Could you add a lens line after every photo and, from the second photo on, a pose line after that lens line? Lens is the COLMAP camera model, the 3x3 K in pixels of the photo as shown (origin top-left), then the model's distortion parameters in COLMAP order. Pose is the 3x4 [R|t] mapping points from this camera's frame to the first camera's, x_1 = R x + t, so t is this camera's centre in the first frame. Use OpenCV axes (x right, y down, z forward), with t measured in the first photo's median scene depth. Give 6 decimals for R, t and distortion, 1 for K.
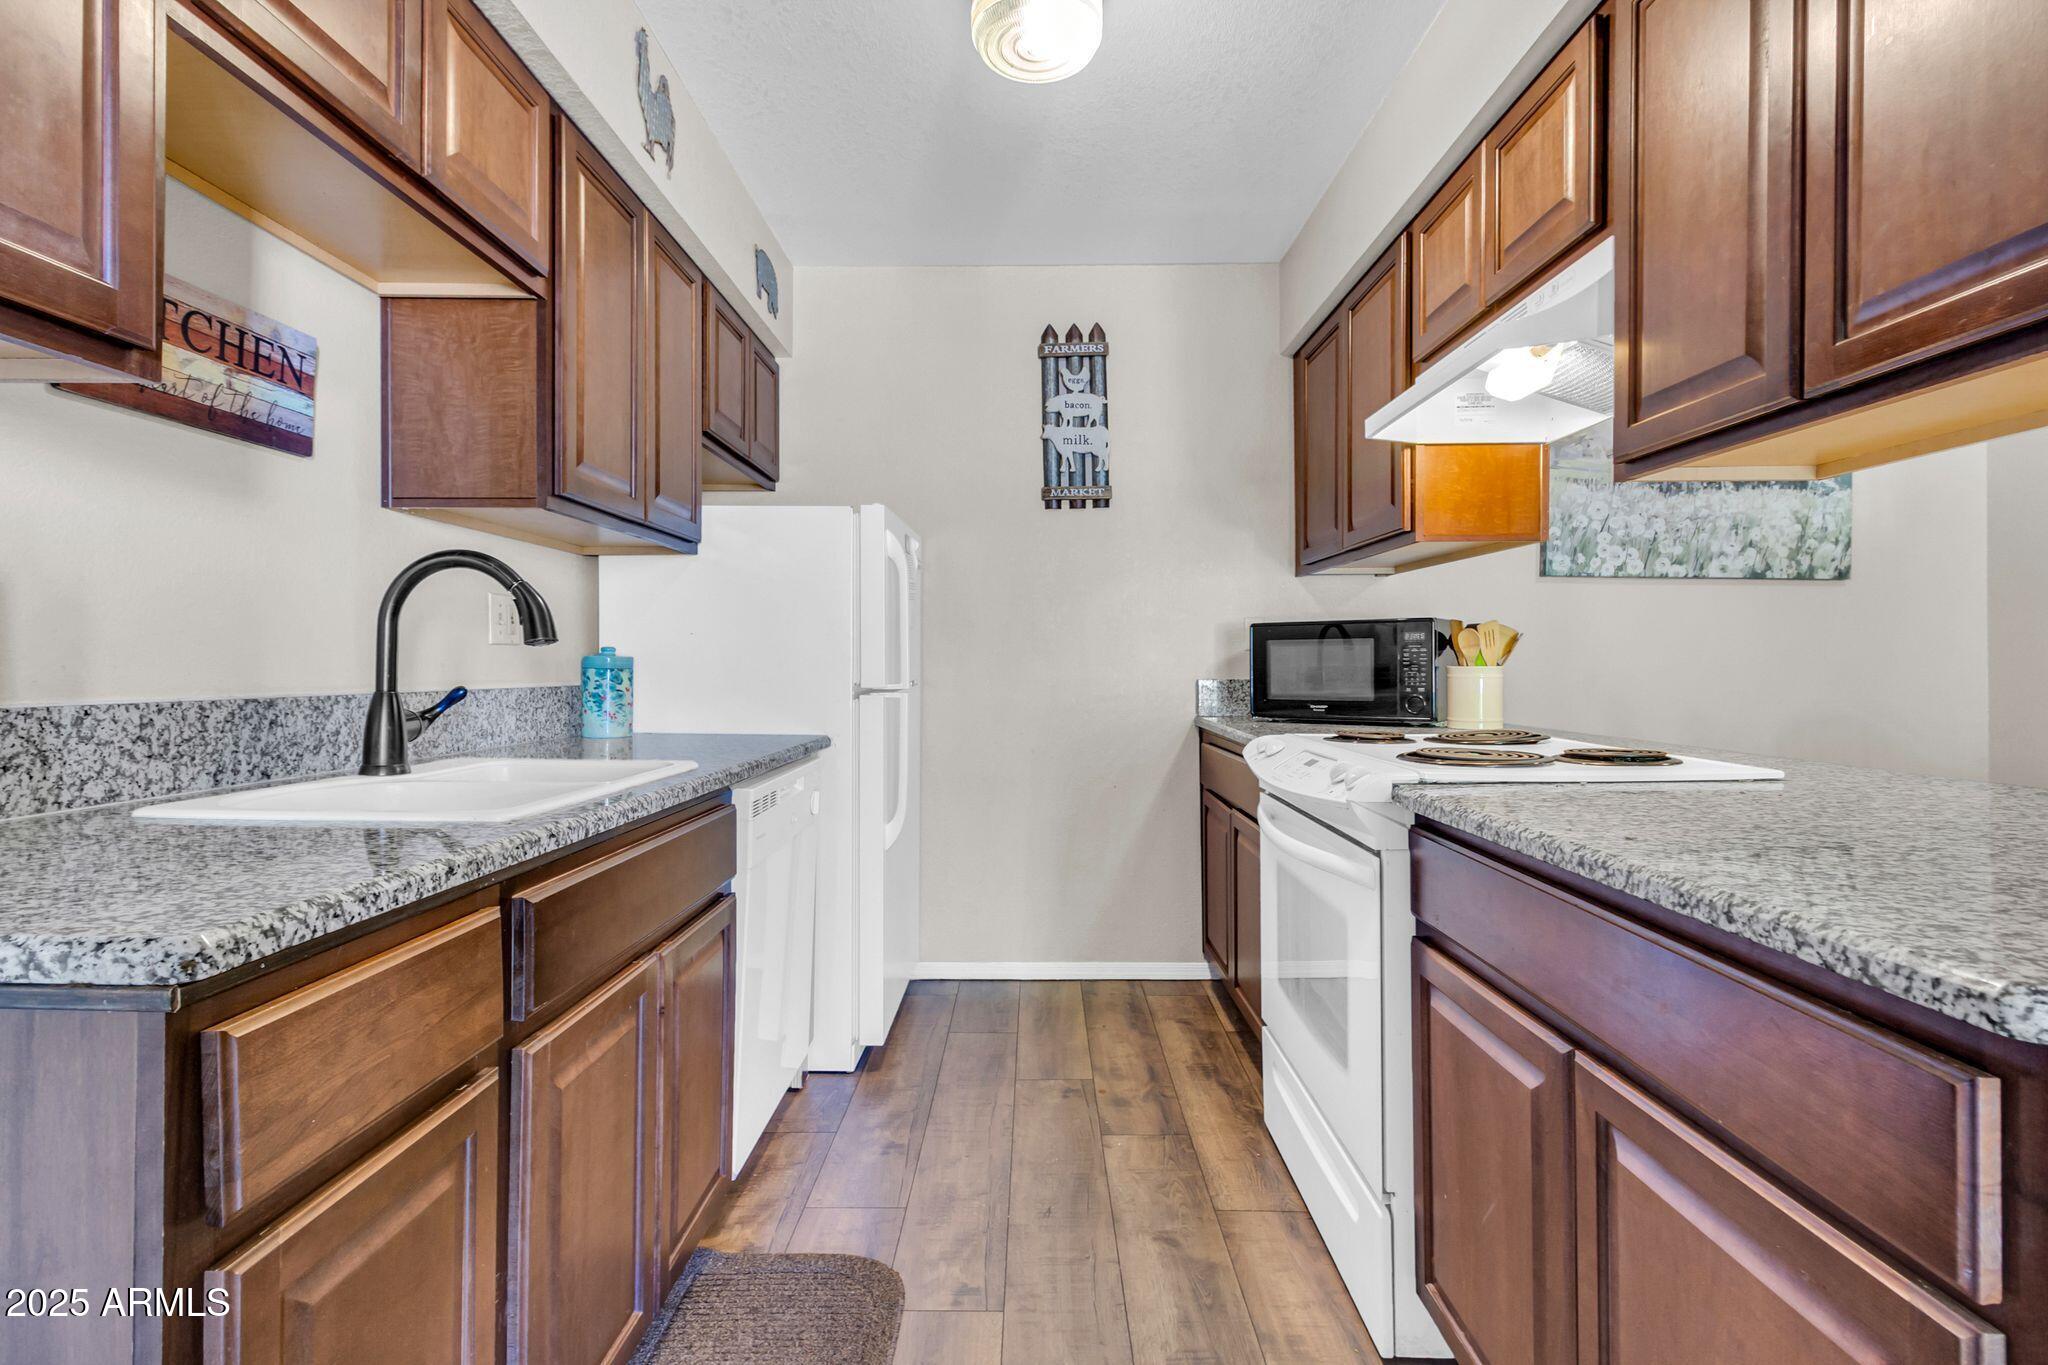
lens RADIAL K [[948.5, 0, 1032.3], [0, 948.5, 667.9], [0, 0, 1]] dist [0.003972, 0.000161]
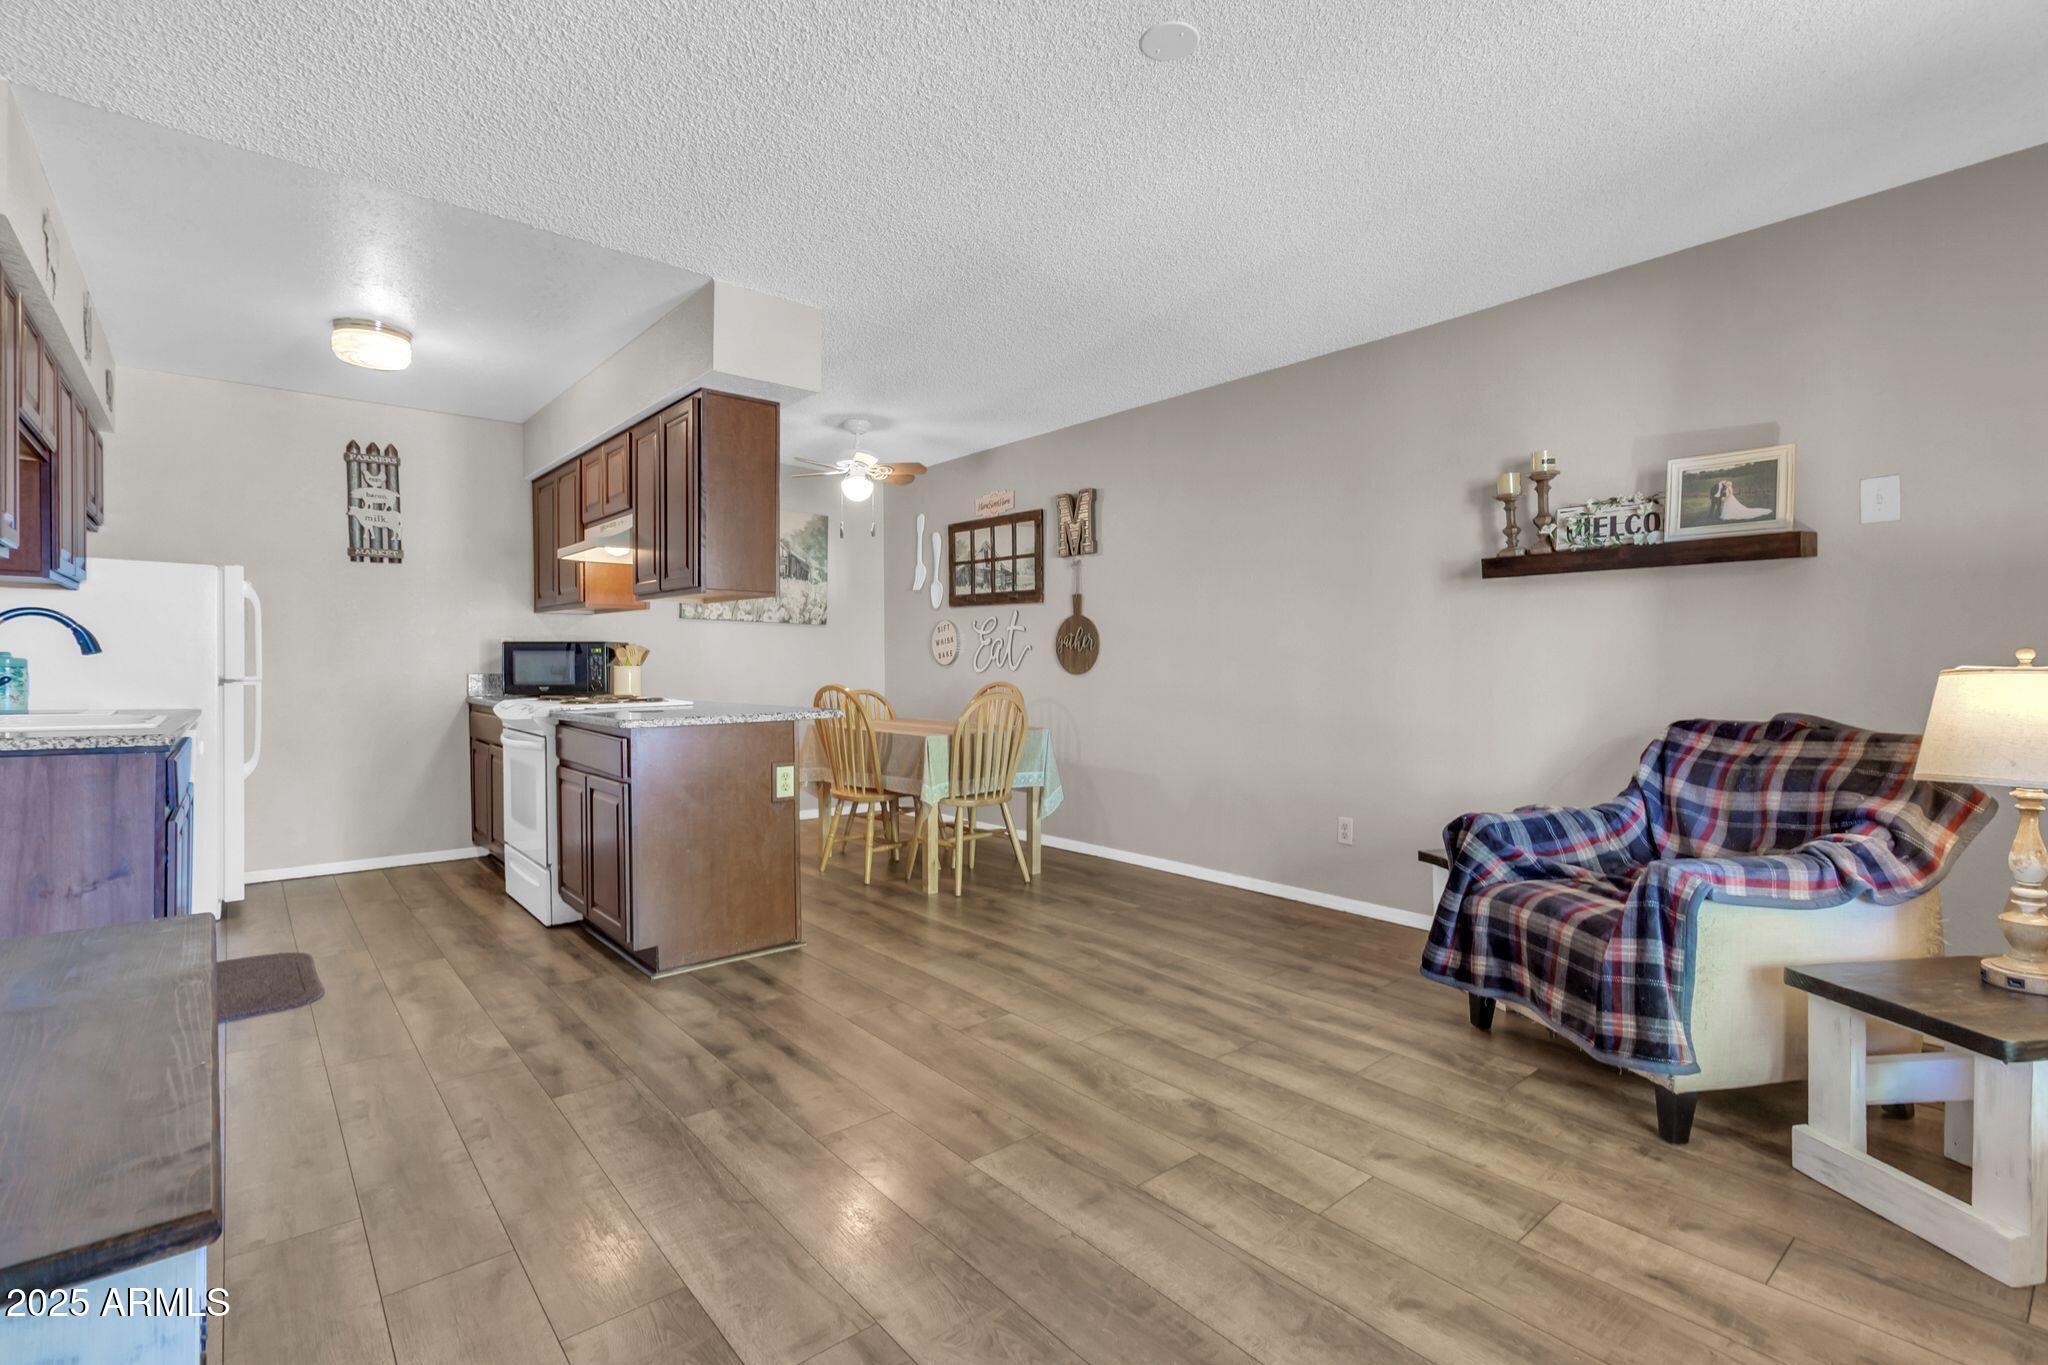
lens RADIAL K [[944.3, 0, 1027.7], [0, 944.3, 676.8], [0, 0, 1]] dist [0.012723, 0.000156]
pose [[0.763201, -0.005613, 0.646137, -0.190554], [-0.001278, 0.999947, 0.010197, -0.001054], [-0.646160, -0.008608, 0.763153, -1.141436]]
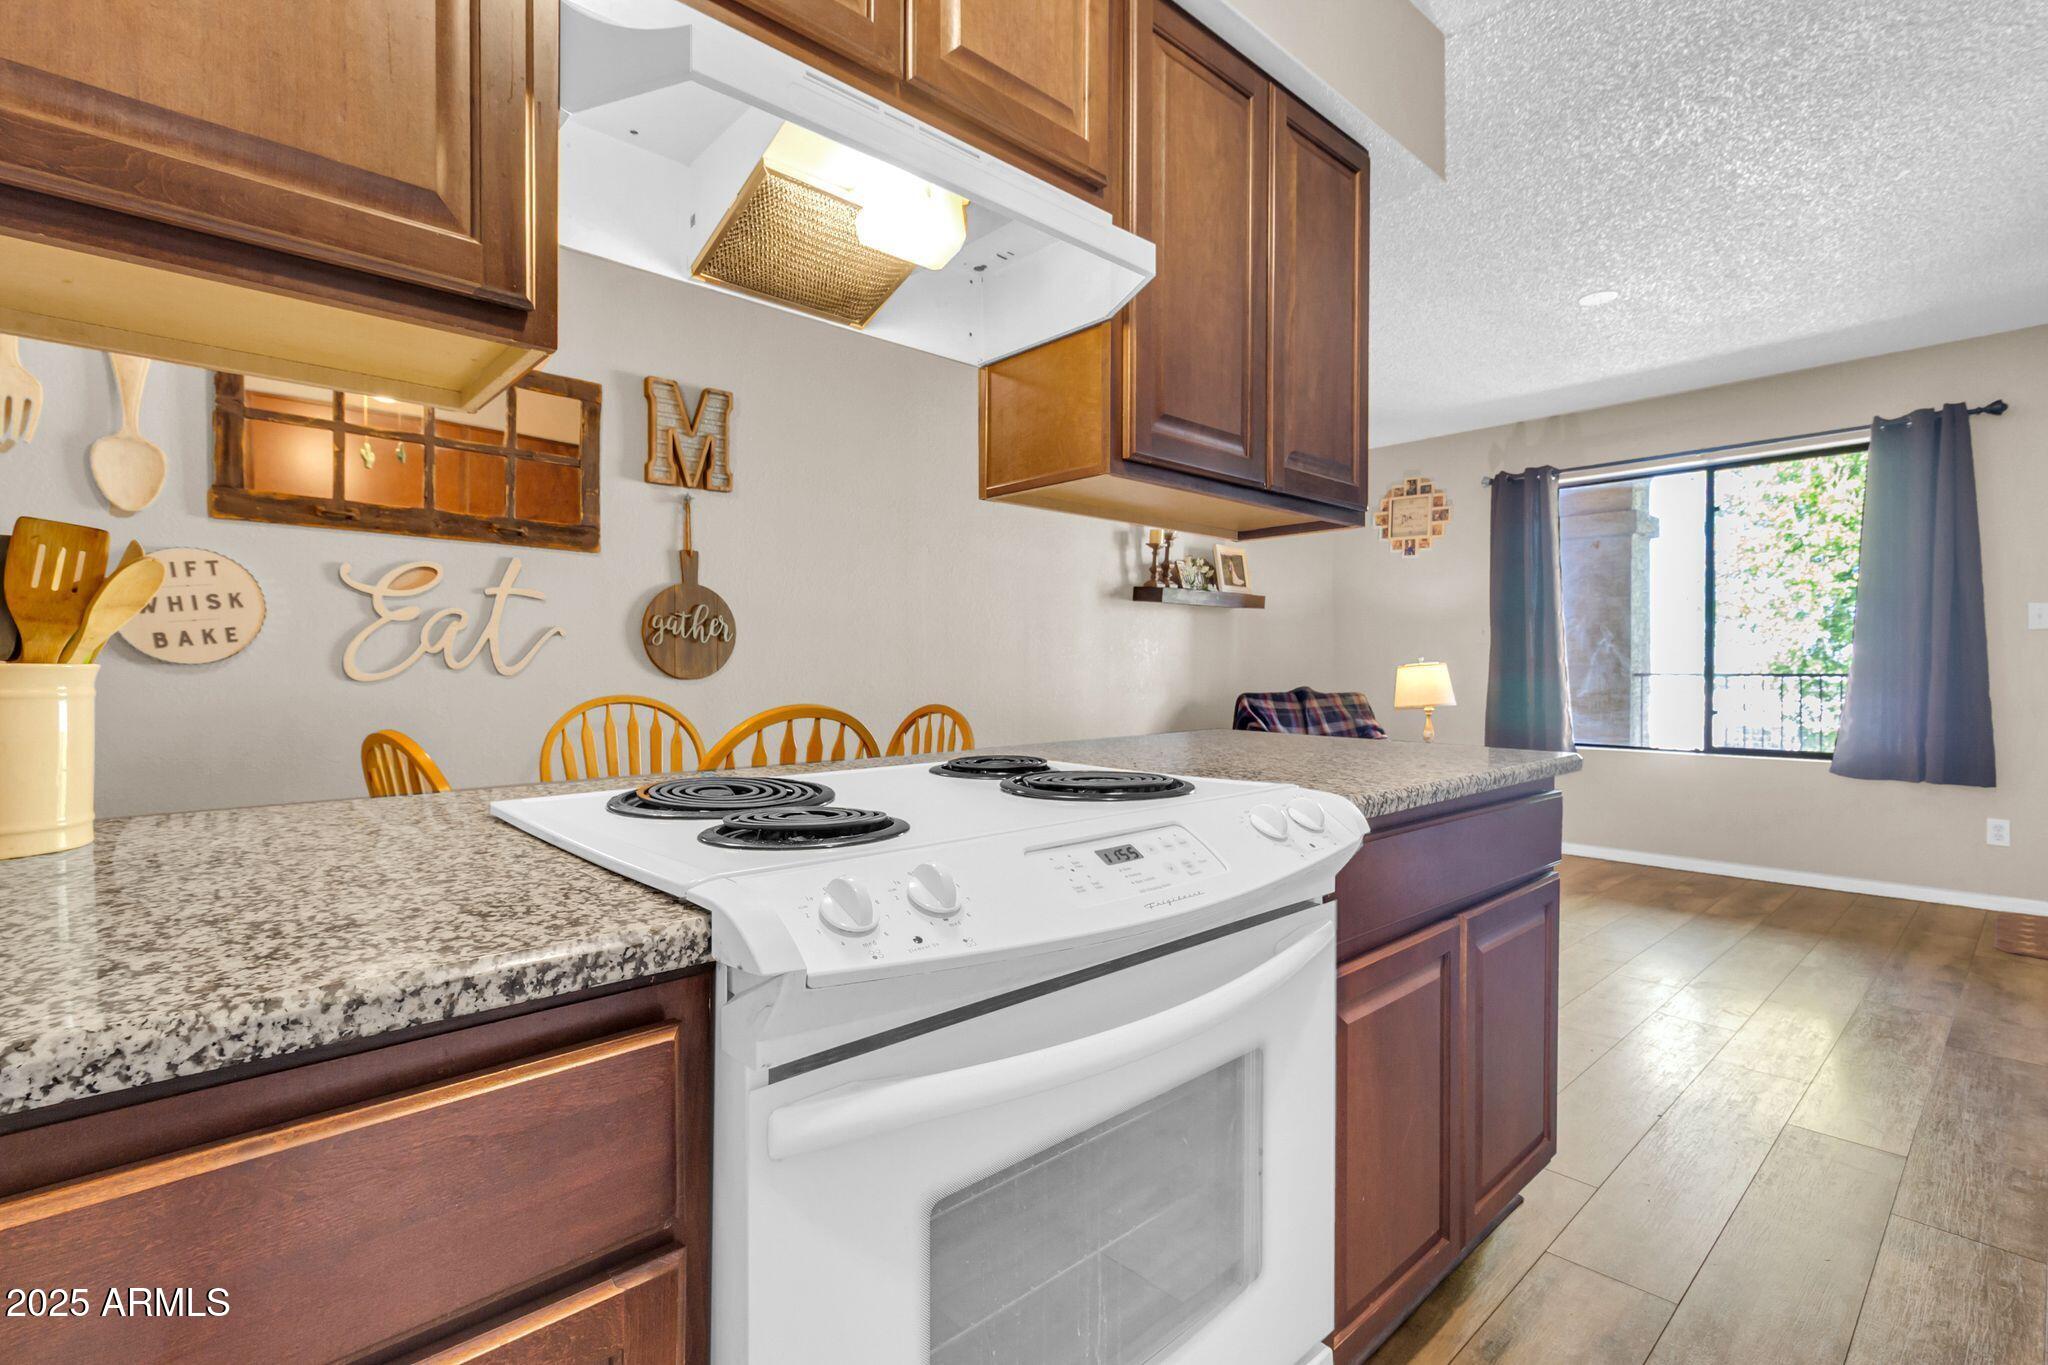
lens RADIAL K [[948.5, 0, 1032.3], [0, 948.5, 667.9], [0, 0, 1]] dist [0.003972, 0.000161]
pose [[-0.684688, 0.003657, 0.728827, -0.018735], [0.006107, 0.999981, 0.000719, 0.001294], [-0.728811, 0.004943, -0.684697, 1.038355]]
